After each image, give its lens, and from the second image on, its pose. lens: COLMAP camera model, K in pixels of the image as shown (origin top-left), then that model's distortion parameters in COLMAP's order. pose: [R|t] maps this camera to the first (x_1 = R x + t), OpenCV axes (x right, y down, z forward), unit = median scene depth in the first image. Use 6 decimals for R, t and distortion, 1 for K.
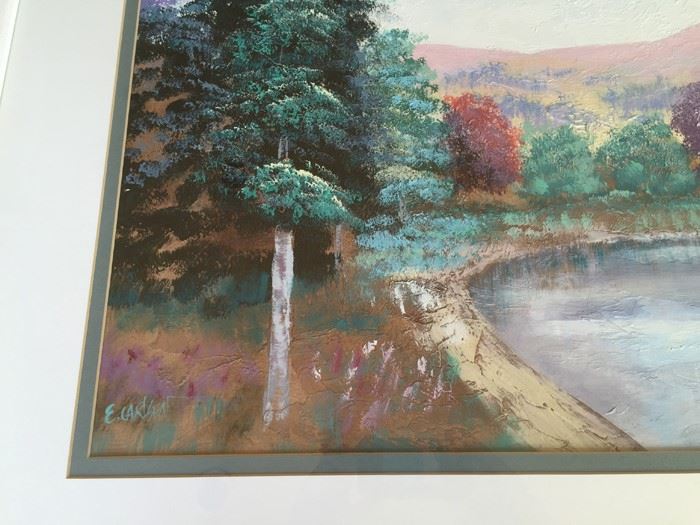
lens RADIAL K [[599.0, 0, 348.7], [0, 599.0, 262.8], [0, 0, 1]] dist [0.087684, -0.138528]
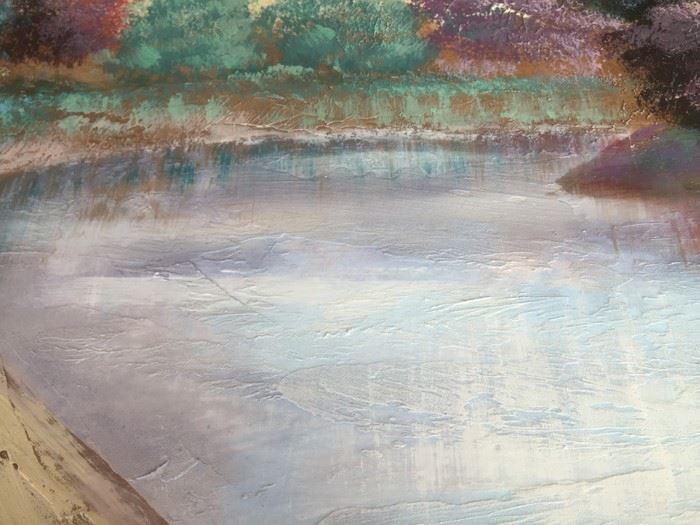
lens RADIAL K [[599.0, 0, 345.2], [0, 599.0, 267.9], [0, 0, 1]] dist [0.087684, -0.138528]
pose [[0.999712, 0.022434, 0.008531, 0.496795], [-0.020084, 0.976537, -0.214411, 0.173835], [-0.013141, 0.214178, 0.976706, 0.504003]]
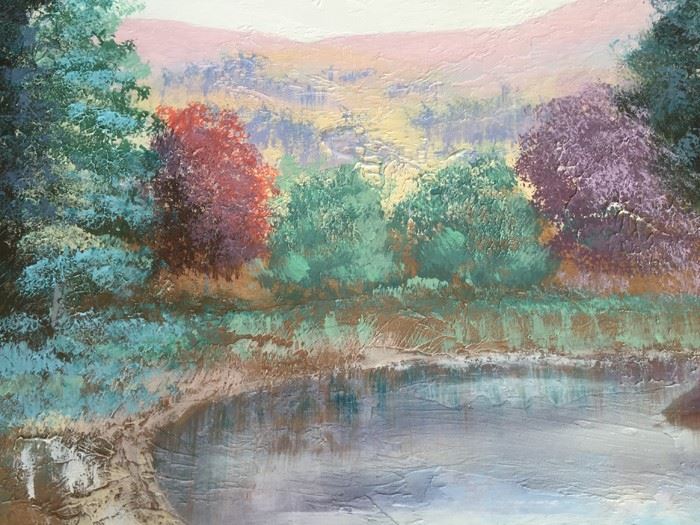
lens RADIAL K [[599.0, 0, 344.8], [0, 599.0, 260.3], [0, 0, 1]] dist [0.087684, -0.138528]
pose [[0.998608, 0.015441, 0.050435, 0.335420], [-0.017530, 0.998996, 0.041235, -0.159526], [-0.049748, -0.042062, 0.997876, 0.401051]]
